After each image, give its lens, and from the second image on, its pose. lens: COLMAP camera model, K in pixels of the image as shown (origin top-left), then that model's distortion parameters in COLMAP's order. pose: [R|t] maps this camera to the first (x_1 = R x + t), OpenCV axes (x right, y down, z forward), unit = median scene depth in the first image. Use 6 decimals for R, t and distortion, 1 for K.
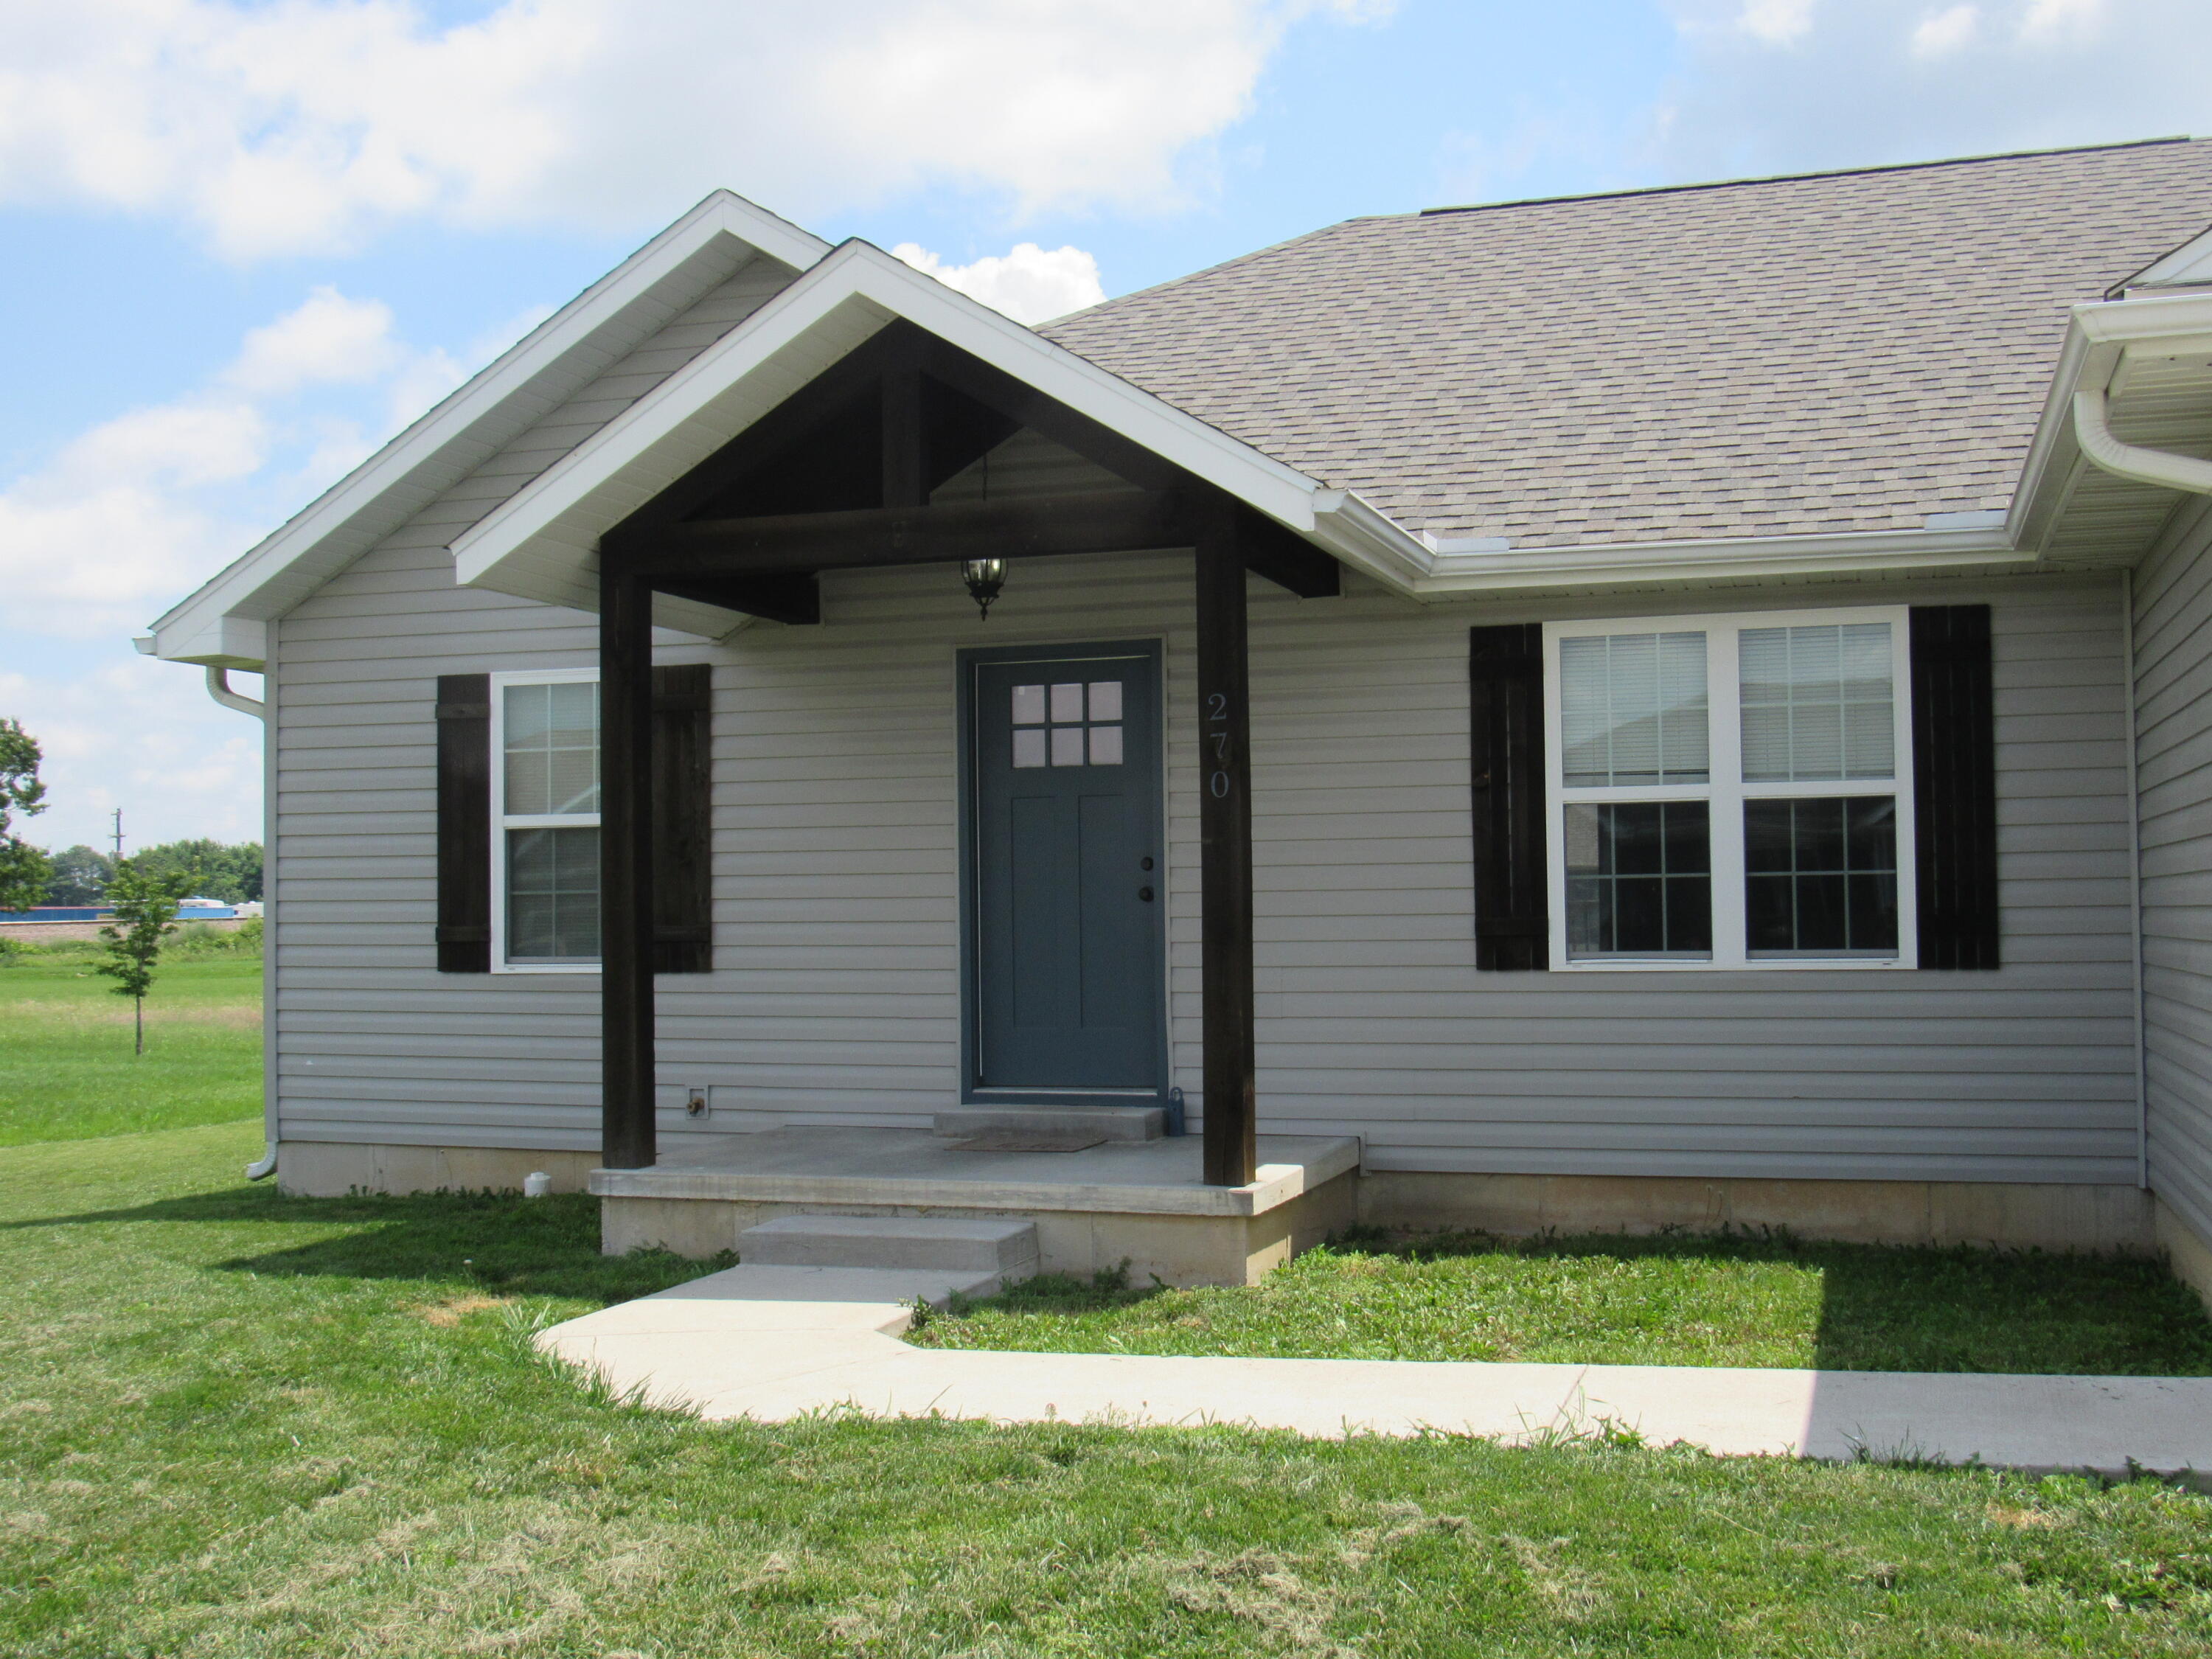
lens RADIAL K [[2359.4, 0, 1106.0], [0, 2359.4, 829.5], [0, 0, 1]] dist [-0.148103, 0.494645]
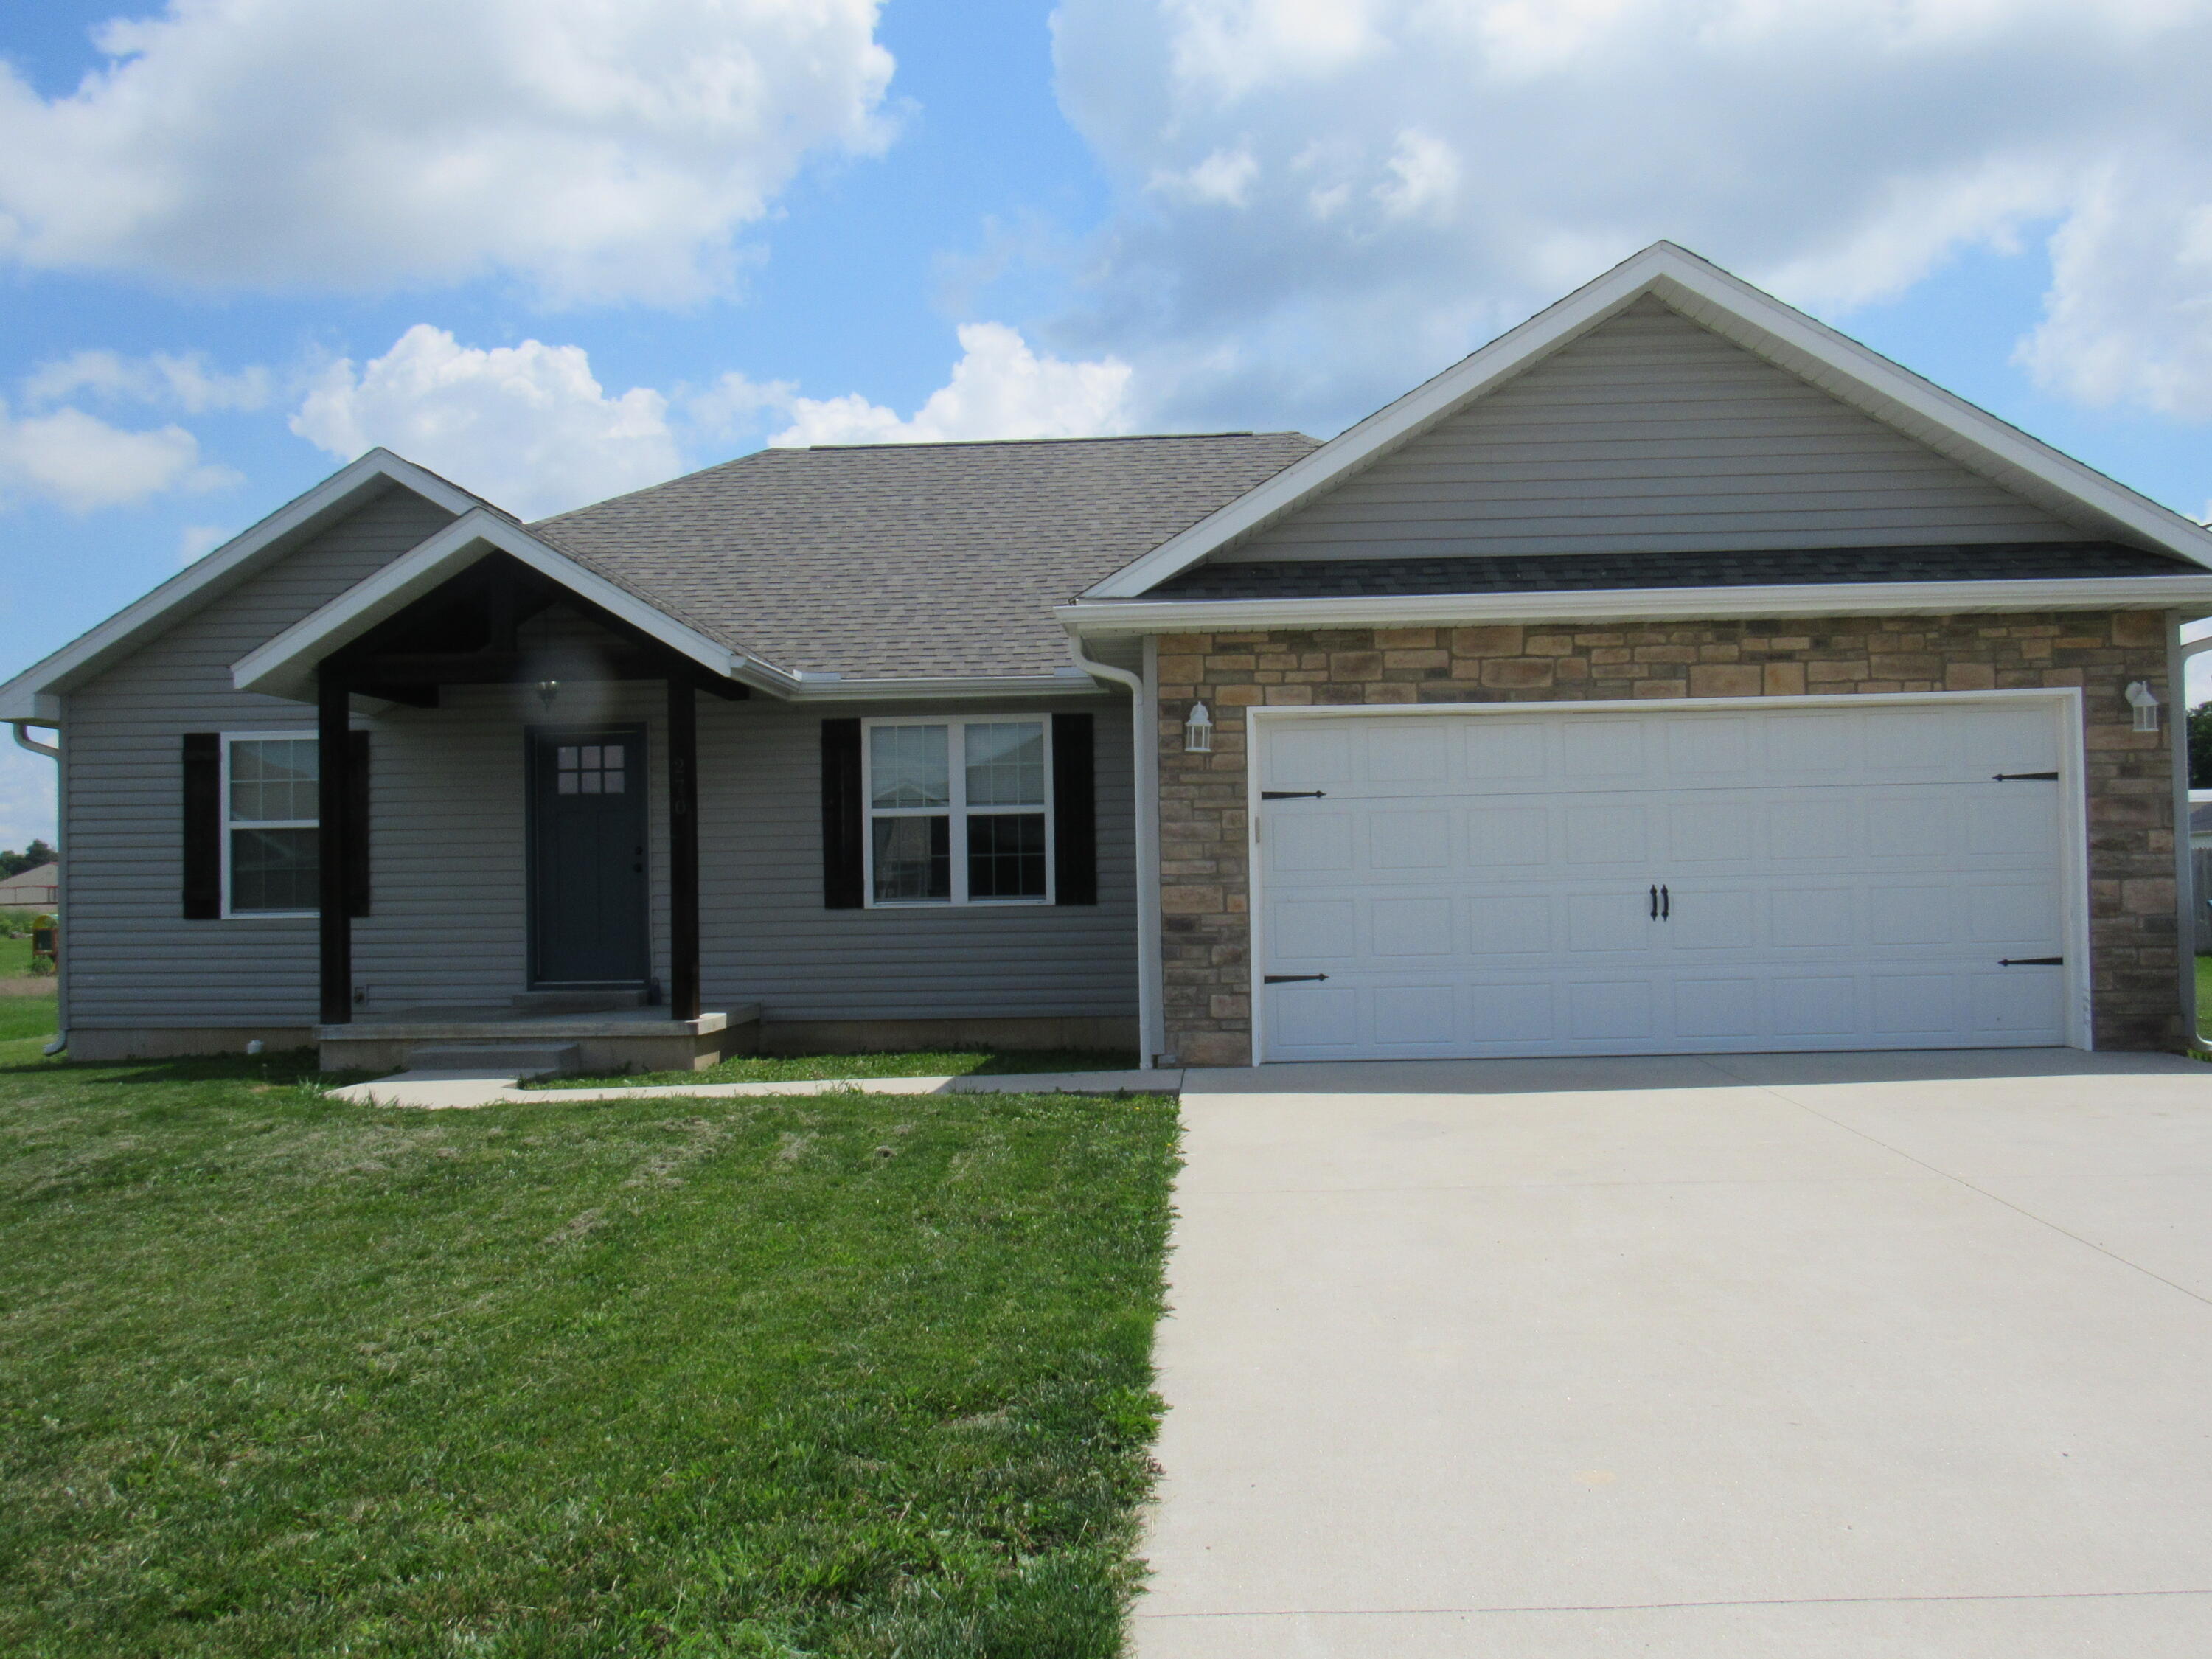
lens RADIAL K [[1942.6, 0, 1074.7], [0, 1942.6, 827.4], [0, 0, 1]] dist [-0.048876, 0.114350]
pose [[0.969374, 0.002558, 0.245578, -0.022344], [-0.002023, 0.999995, -0.002432, 0.000327], [-0.245583, 0.001860, 0.969374, -0.482361]]
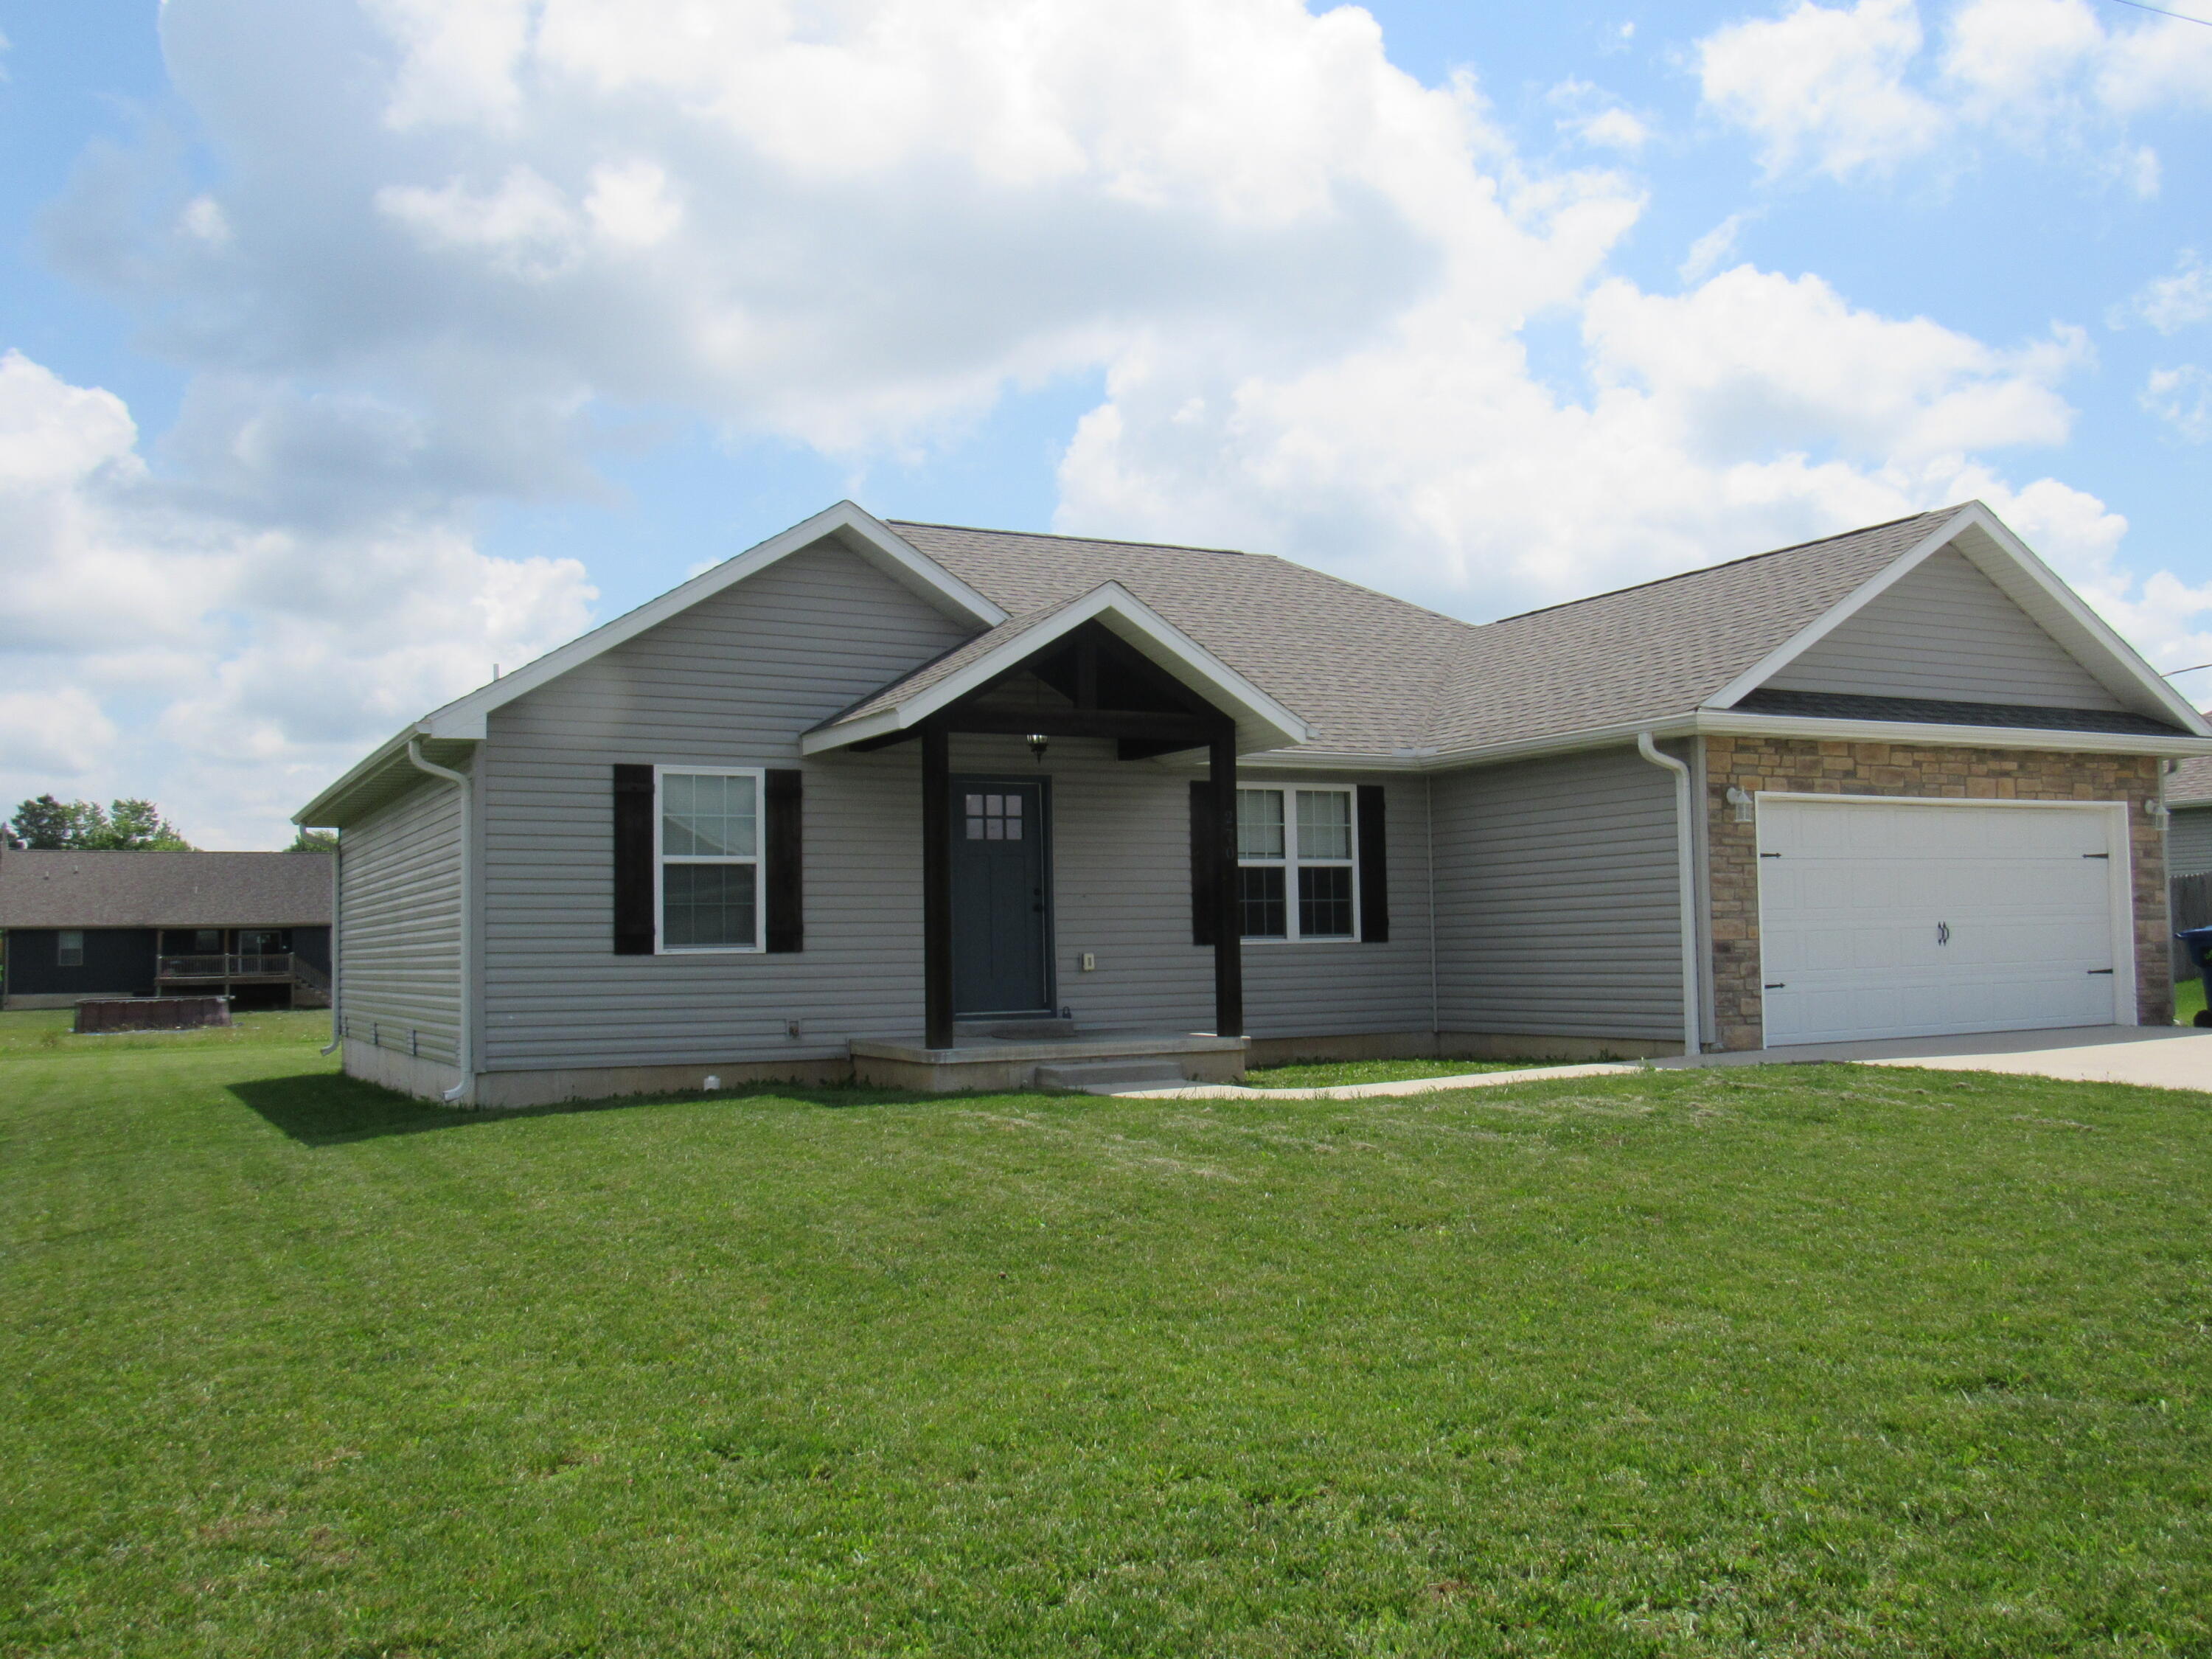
lens RADIAL K [[1942.6, 0, 1074.7], [0, 1942.6, 827.4], [0, 0, 1]] dist [-0.048876, 0.114350]
pose [[0.704974, 0.042833, 0.707939, -1.105479], [-0.014305, 0.998830, -0.046188, 0.035610], [-0.709089, 0.022434, 0.704762, -0.139710]]
